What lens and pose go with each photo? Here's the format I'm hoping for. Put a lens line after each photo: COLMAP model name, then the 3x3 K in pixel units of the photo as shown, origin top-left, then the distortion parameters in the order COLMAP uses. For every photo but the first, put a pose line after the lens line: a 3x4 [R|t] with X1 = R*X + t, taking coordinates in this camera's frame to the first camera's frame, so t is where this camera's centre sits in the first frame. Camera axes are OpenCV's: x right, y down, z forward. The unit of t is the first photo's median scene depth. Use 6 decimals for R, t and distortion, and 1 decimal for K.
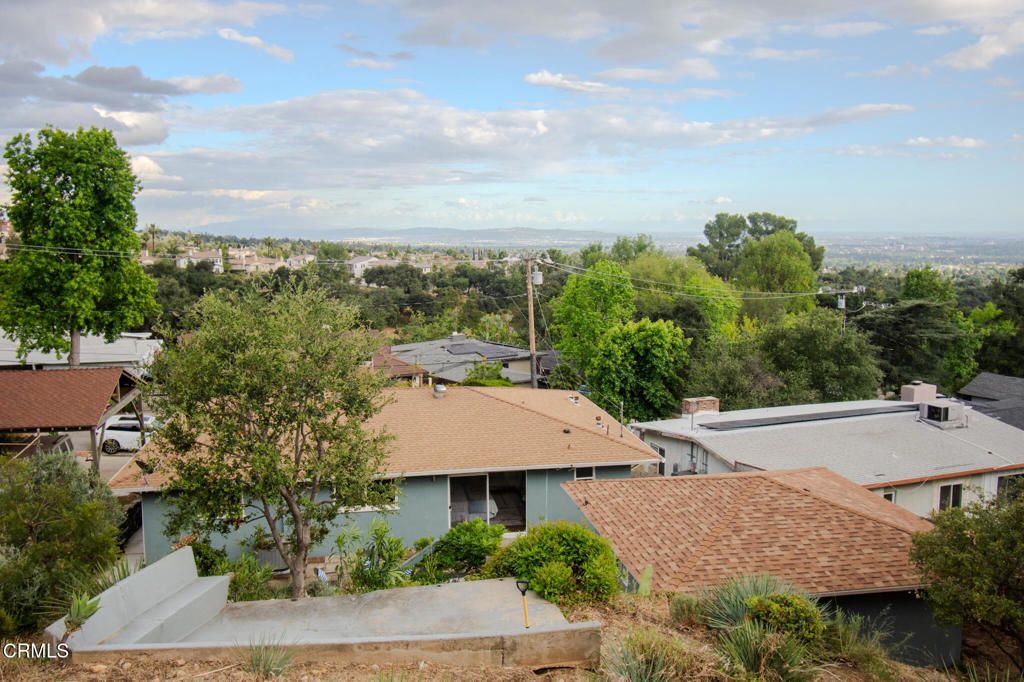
lens RADIAL K [[889.4, 0, 512.0], [0, 889.4, 341.0], [0, 0, 1]] dist [-0.004064, 0.000179]
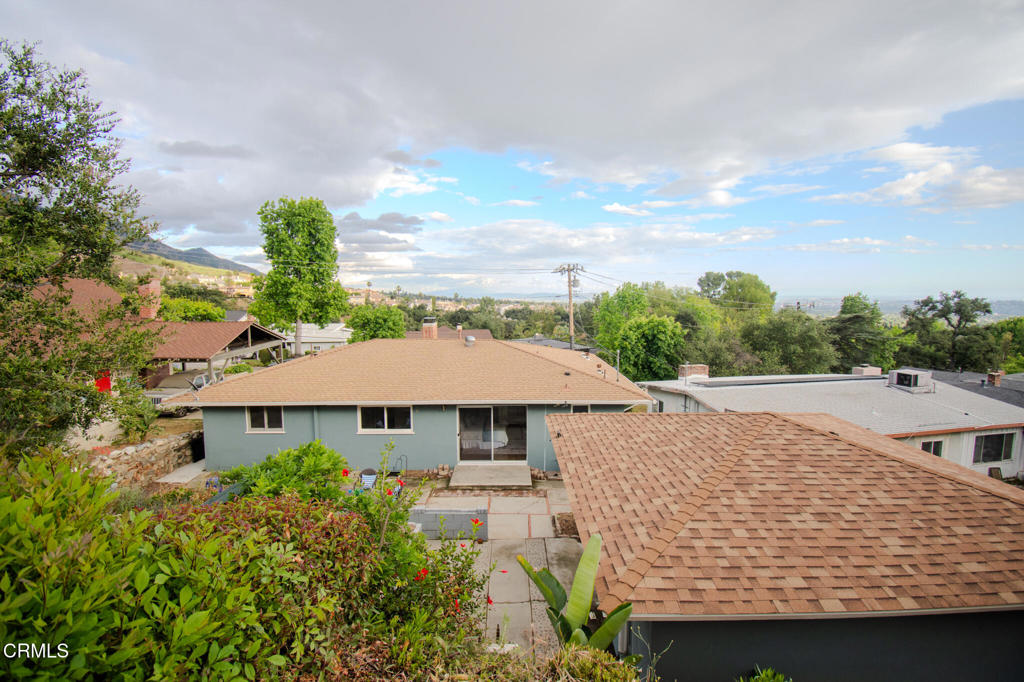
lens RADIAL K [[439.7, 0, 512.0], [0, 439.7, 341.0], [0, 0, 1]] dist [0.012177, -0.022590]
pose [[0.982539, 0.017042, -0.185274, 0.080841], [-0.024339, 0.999012, -0.037184, 0.069737], [0.184457, 0.041044, 0.981983, 0.366012]]
